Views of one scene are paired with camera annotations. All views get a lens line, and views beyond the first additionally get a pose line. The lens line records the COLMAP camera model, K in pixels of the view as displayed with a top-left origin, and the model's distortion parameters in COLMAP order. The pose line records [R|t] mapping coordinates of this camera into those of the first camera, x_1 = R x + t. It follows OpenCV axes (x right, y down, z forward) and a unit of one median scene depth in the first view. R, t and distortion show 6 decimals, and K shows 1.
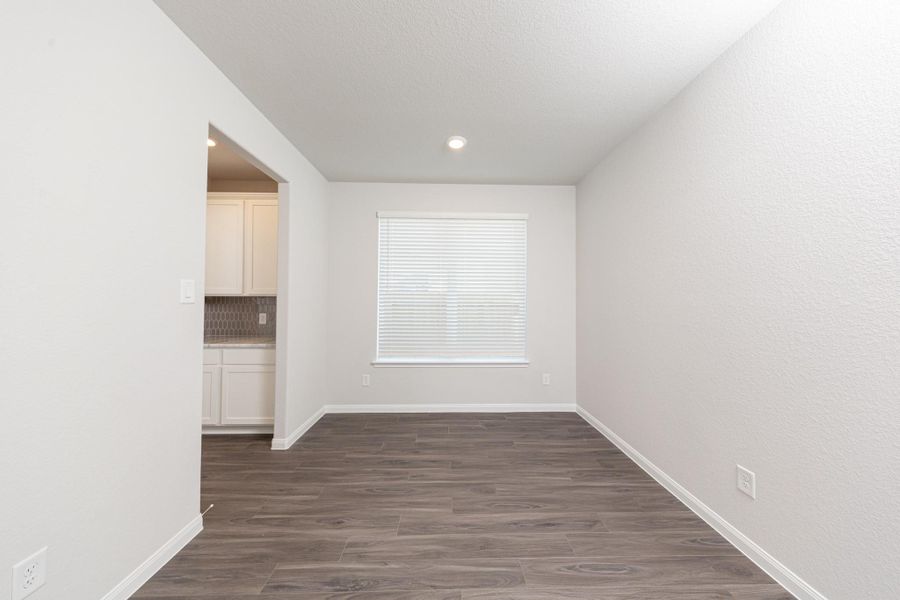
lens RADIAL K [[280.8, 0, 451.2], [0, 280.8, 296.4], [0, 0, 1]] dist [0.001939, -0.000153]
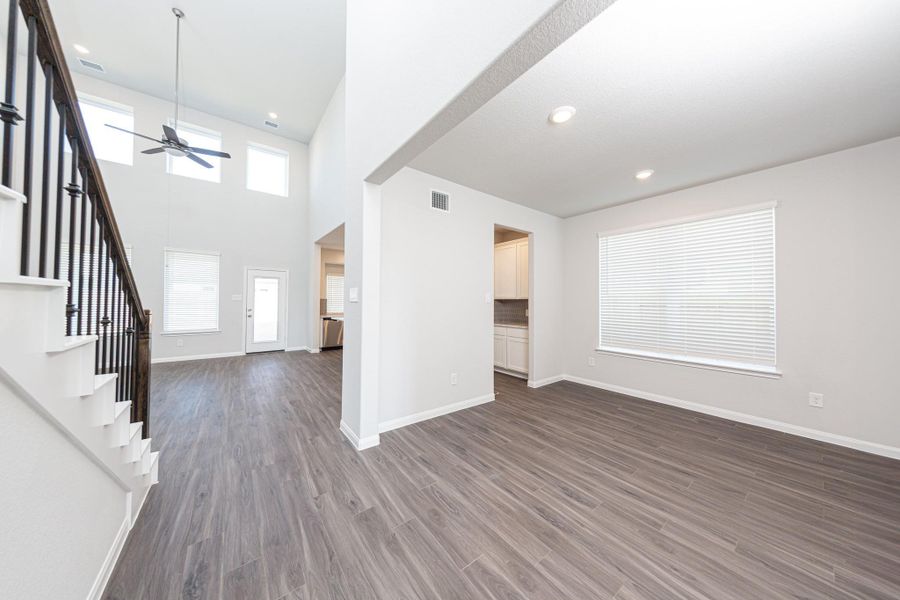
lens RADIAL K [[280.8, 0, 452.2], [0, 280.8, 296.9], [0, 0, 1]] dist [0.001939, -0.000153]
pose [[0.594565, -0.014578, -0.803915, 0.499178], [0.013041, 0.999879, -0.008486, -0.005332], [0.803942, -0.005438, 0.594683, -0.417031]]
